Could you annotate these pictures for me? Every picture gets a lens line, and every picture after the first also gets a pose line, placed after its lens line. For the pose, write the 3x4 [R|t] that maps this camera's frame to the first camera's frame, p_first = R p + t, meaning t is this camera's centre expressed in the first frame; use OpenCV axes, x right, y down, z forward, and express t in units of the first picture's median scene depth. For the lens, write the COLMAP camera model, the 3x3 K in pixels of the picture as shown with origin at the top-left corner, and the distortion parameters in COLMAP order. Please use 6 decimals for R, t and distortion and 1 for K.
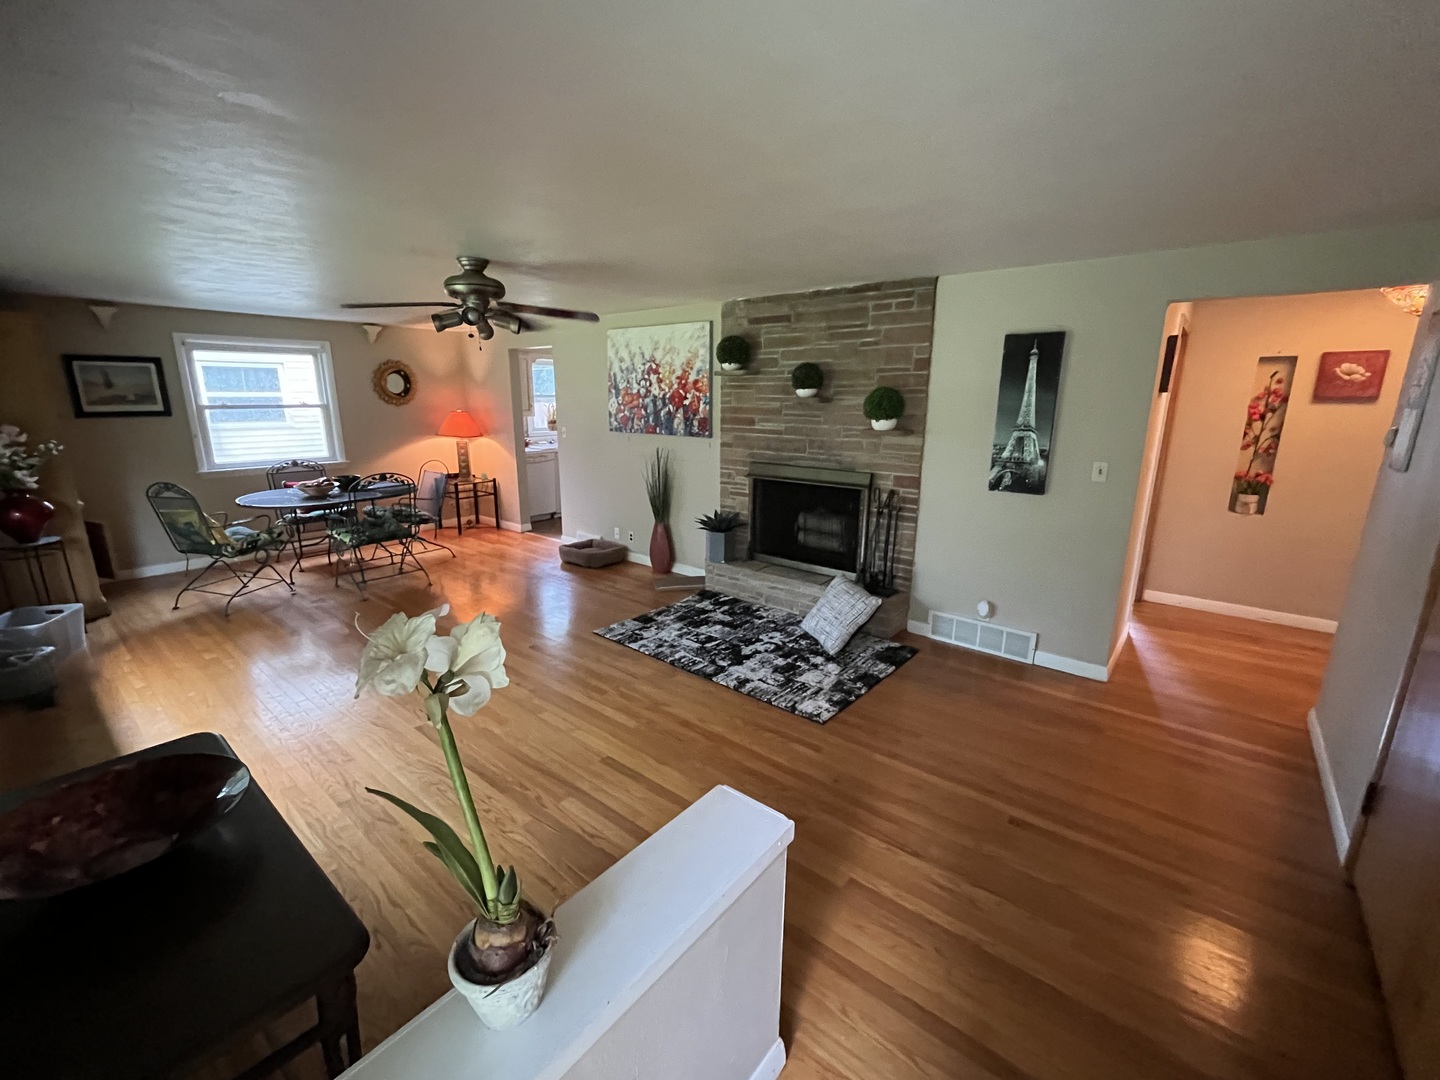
lens RADIAL K [[604.3, 0, 710.1], [0, 604.3, 540.1], [0, 0, 1]] dist [-0.002920, -0.000524]
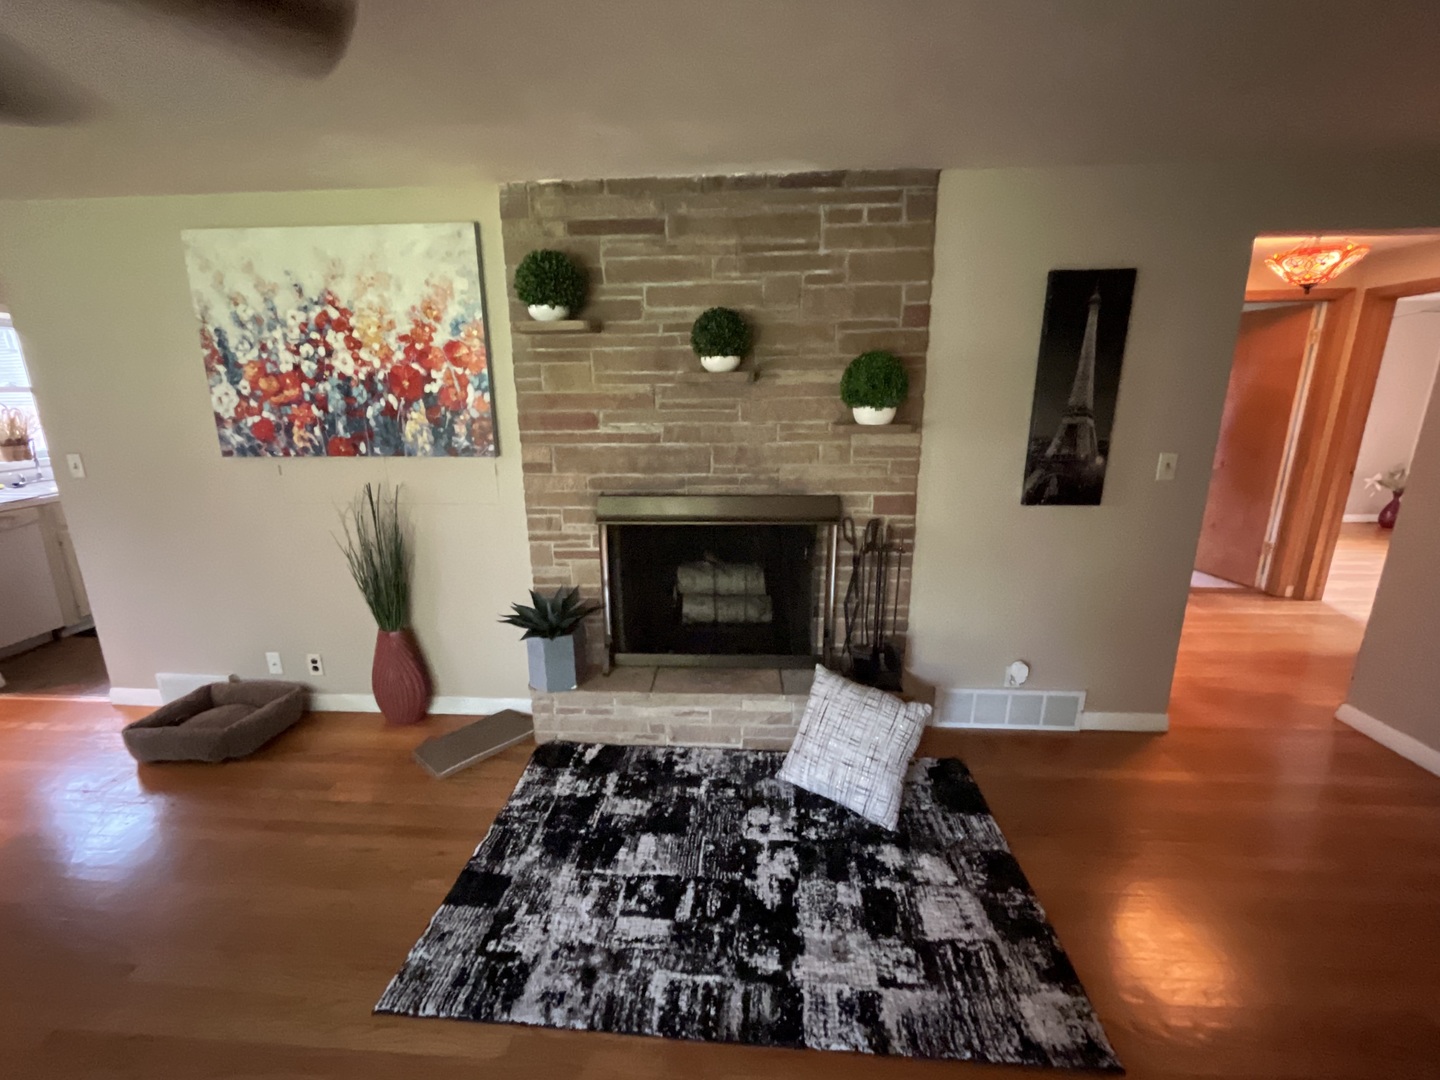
lens RADIAL K [[604.3, 0, 710.1], [0, 604.3, 540.1], [0, 0, 1]] dist [-0.002920, -0.000524]
pose [[0.806654, -0.153904, 0.570634, -0.182260], [0.151048, 0.987120, 0.052710, -0.111645], [-0.571397, 0.043674, 0.819511, 0.541696]]
